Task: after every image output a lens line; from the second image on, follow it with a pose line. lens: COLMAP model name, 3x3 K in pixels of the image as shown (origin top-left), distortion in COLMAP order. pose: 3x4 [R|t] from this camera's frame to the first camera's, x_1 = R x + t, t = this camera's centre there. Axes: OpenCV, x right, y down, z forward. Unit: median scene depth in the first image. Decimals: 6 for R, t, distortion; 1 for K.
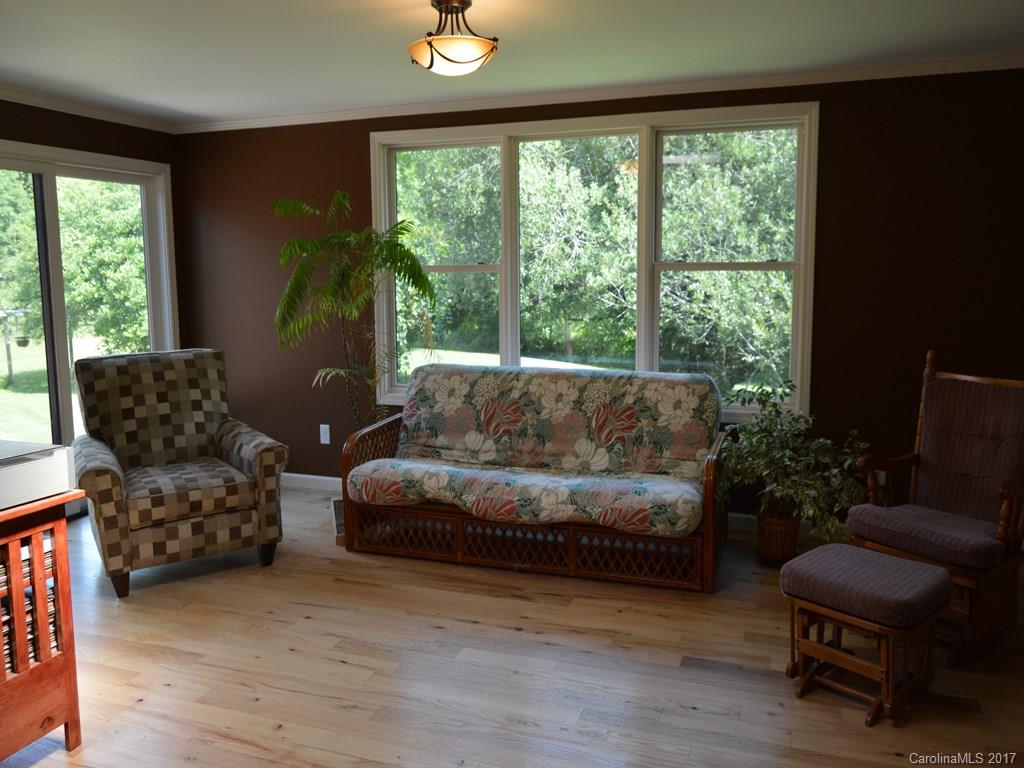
lens RADIAL K [[780.2, 0, 484.5], [0, 780.2, 343.0], [0, 0, 1]] dist [-0.001852, 0.001513]
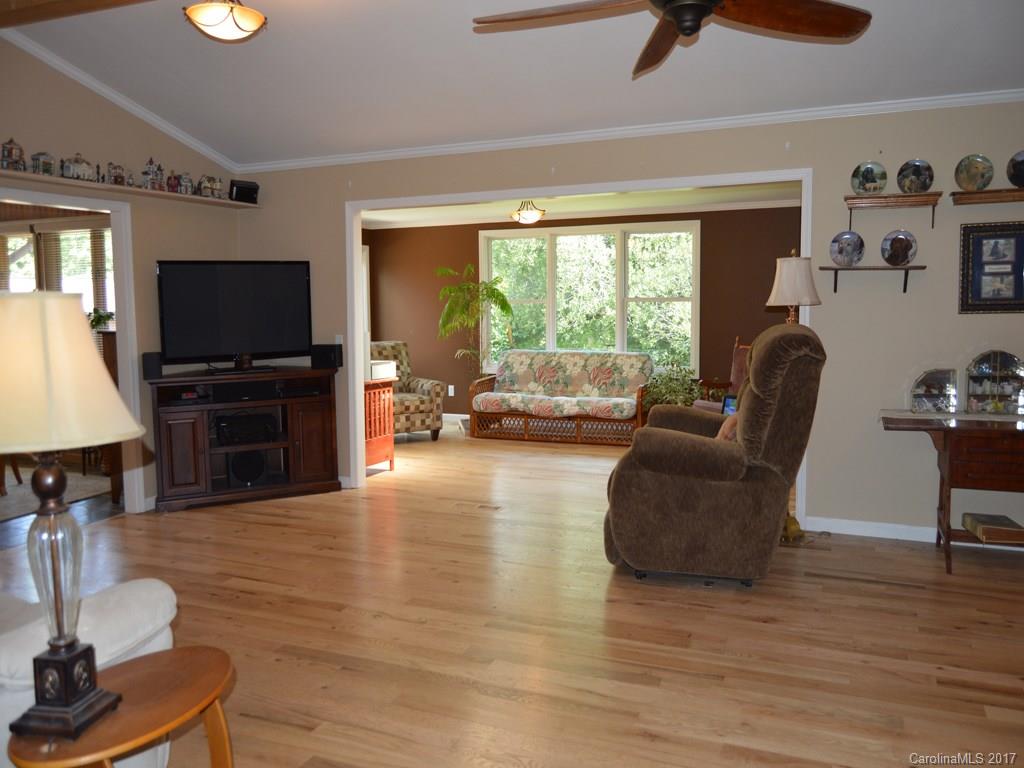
lens RADIAL K [[803.9, 0, 479.9], [0, 803.9, 369.4], [0, 0, 1]] dist [-0.009471, -0.003404]
pose [[0.997784, 0.003591, -0.066442, -0.012744], [-0.004756, 0.999838, -0.017373, 0.124375], [0.066369, 0.017650, 0.997639, -1.134702]]
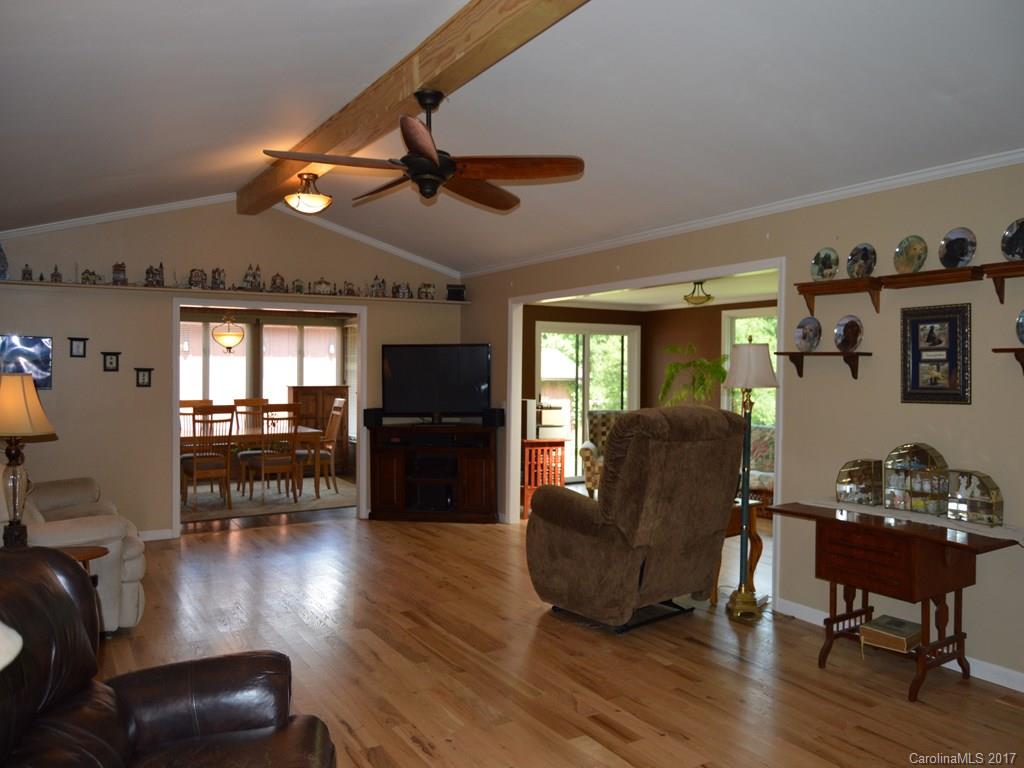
lens RADIAL K [[796.6, 0, 512.0], [0, 796.6, 384.0], [0, 0, 1]] dist [-0.004635, 0.000578]
pose [[0.769052, 0.024999, -0.638697, 0.904332], [-0.078252, 0.995401, -0.055261, 0.095942], [0.634378, 0.092478, 0.767472, -1.103937]]
